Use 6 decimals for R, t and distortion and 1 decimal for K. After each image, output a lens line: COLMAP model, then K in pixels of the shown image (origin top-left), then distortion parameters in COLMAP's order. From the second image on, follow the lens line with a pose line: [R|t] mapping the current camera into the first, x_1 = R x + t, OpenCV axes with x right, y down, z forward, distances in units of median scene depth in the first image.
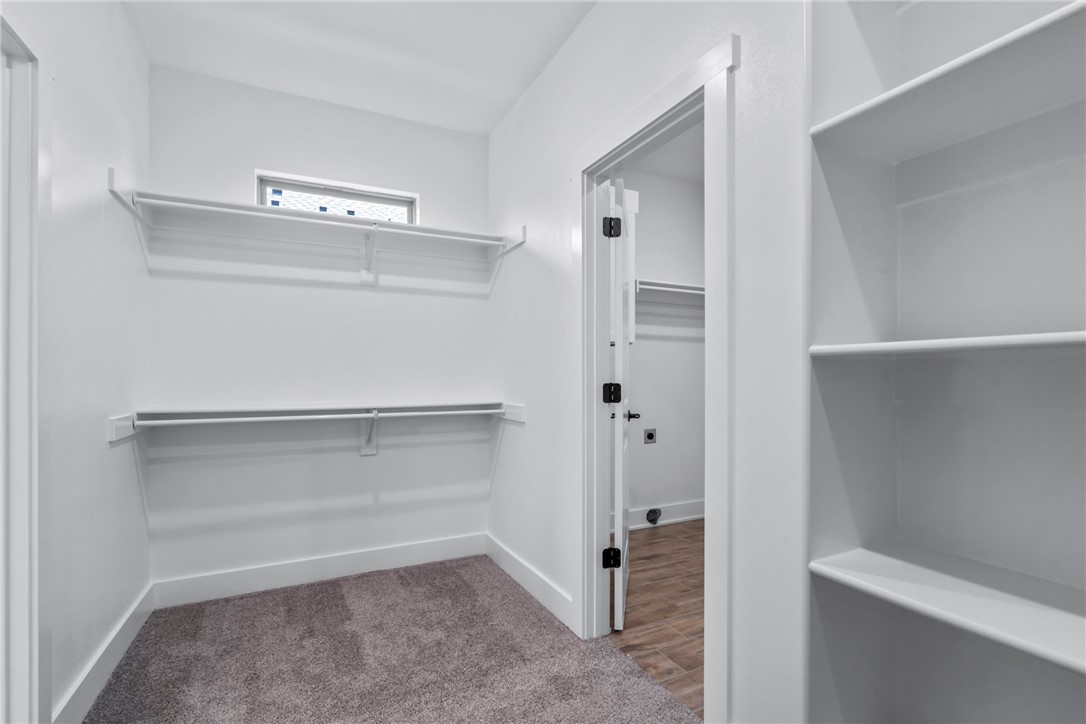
lens RADIAL K [[494.2, 0, 549.7], [0, 494.2, 381.5], [0, 0, 1]] dist [-0.002725, 0.000272]
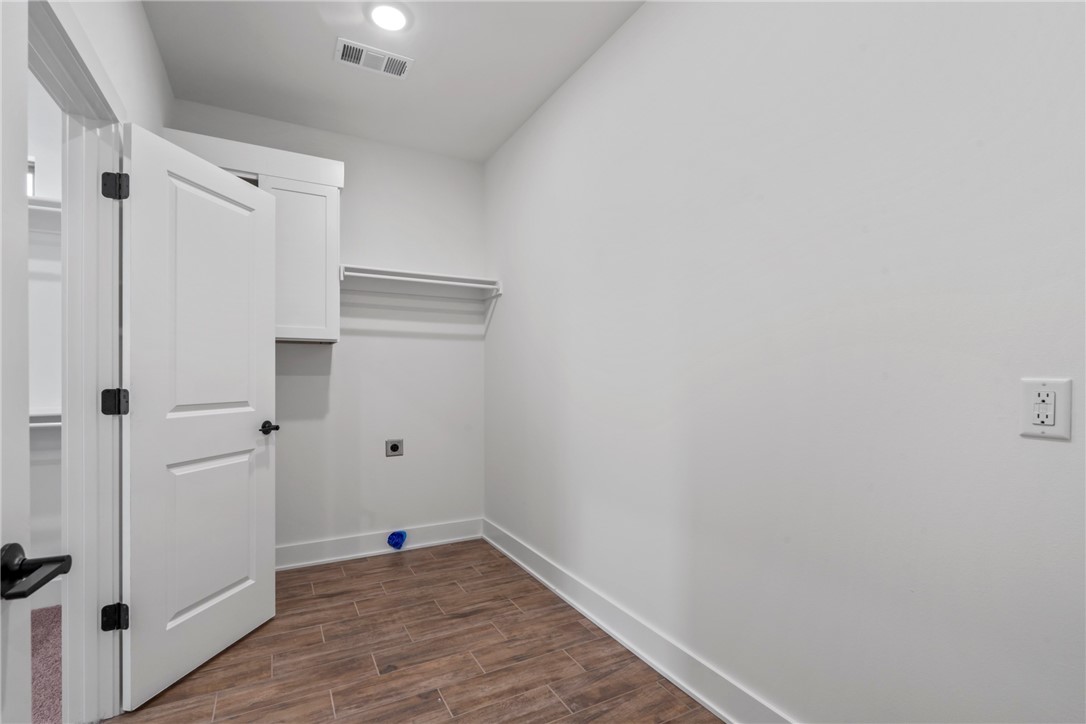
lens RADIAL K [[494.2, 0, 545.1], [0, 494.2, 379.3], [0, 0, 1]] dist [-0.002725, 0.000272]
pose [[0.999381, 0.003294, 0.035028, 0.499221], [-0.003046, 0.999970, -0.007134, -0.004667], [-0.035050, 0.007023, 0.999361, 0.137865]]
